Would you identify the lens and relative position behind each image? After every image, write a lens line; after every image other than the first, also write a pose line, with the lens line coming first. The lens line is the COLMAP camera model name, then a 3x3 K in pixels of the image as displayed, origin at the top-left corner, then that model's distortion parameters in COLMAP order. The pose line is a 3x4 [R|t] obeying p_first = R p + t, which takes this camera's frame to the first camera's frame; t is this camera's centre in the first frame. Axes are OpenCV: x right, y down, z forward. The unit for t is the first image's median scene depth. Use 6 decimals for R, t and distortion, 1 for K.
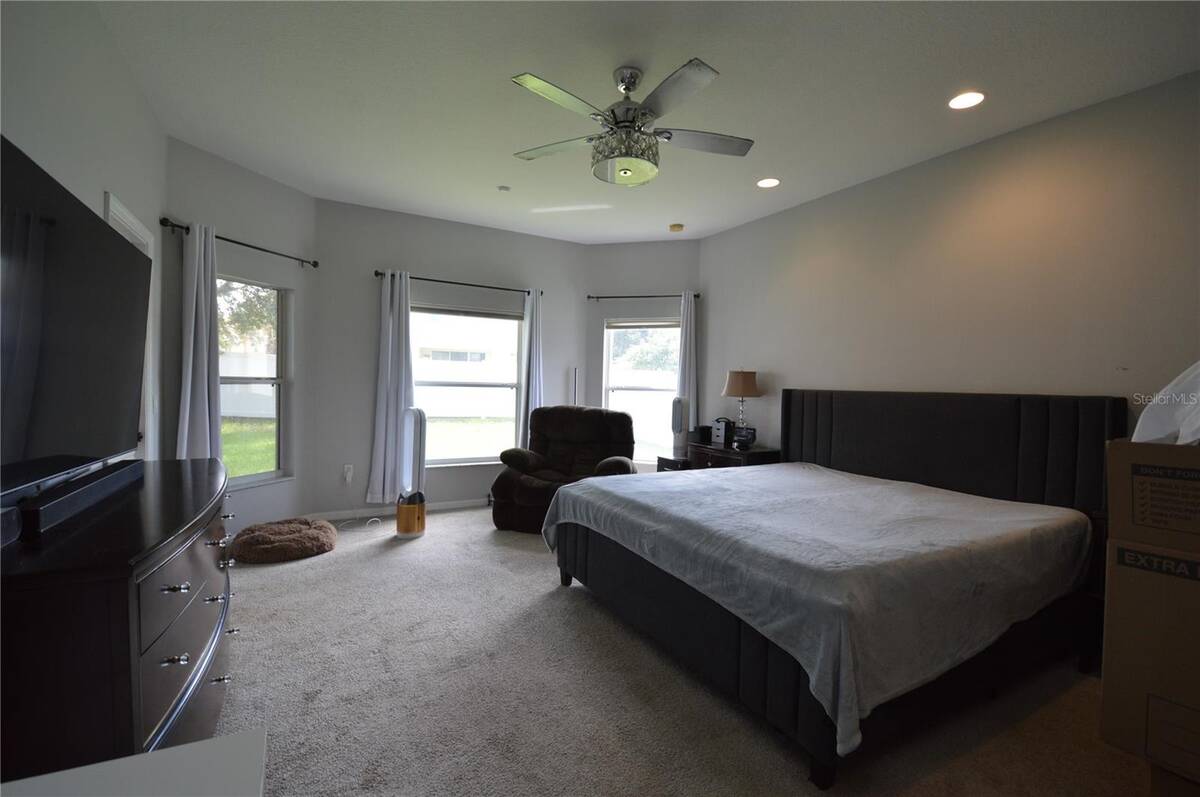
lens RADIAL K [[532.9, 0, 603.8], [0, 532.9, 401.9], [0, 0, 1]] dist [0.014264, -0.021816]
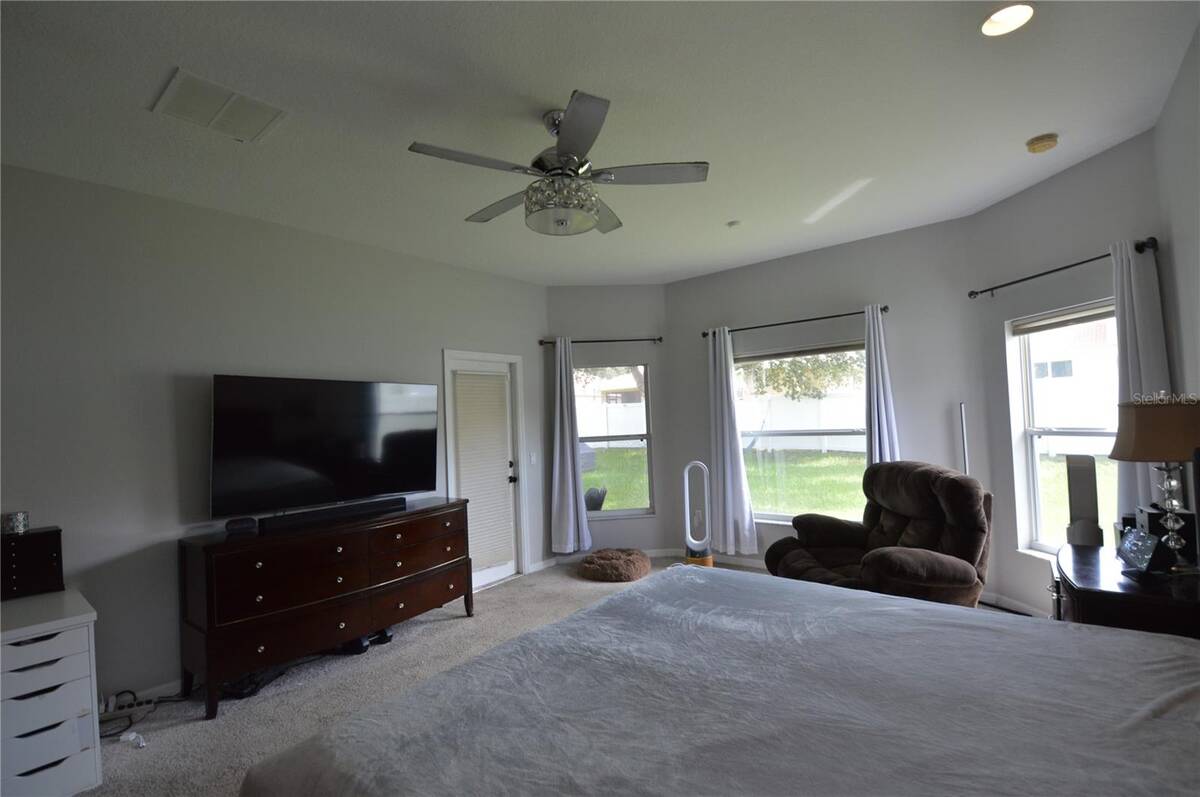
lens RADIAL K [[532.9, 0, 603.8], [0, 532.9, 401.9], [0, 0, 1]] dist [0.014264, -0.021816]
pose [[0.372577, -0.066661, -0.925604, 0.699179], [0.022378, 0.997772, -0.062851, -0.057704], [0.927731, 0.002703, 0.373239, 0.582604]]
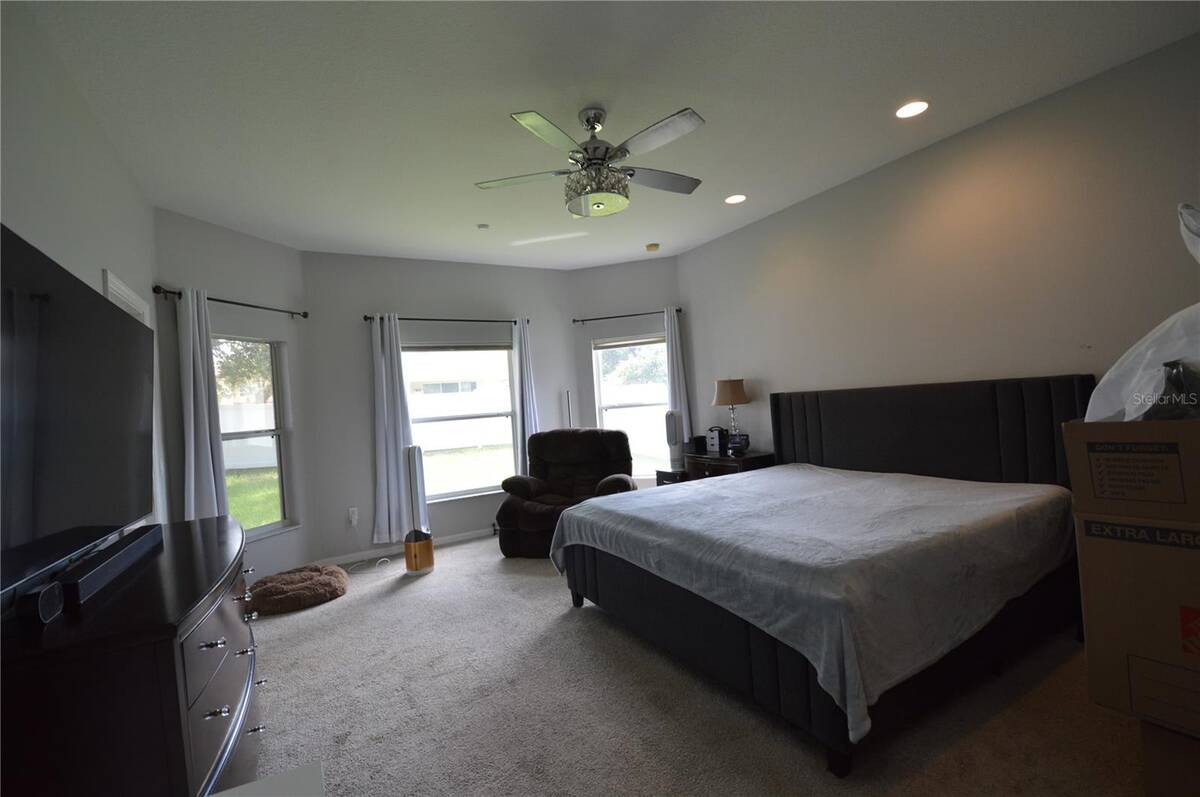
lens RADIAL K [[532.9, 0, 603.8], [0, 532.9, 401.9], [0, 0, 1]] dist [0.014264, -0.021816]
pose [[0.995547, -0.093352, 0.013114, 0.000949], [0.093713, 0.995138, -0.030308, -0.009612], [-0.010221, 0.031402, 0.999455, -0.032000]]
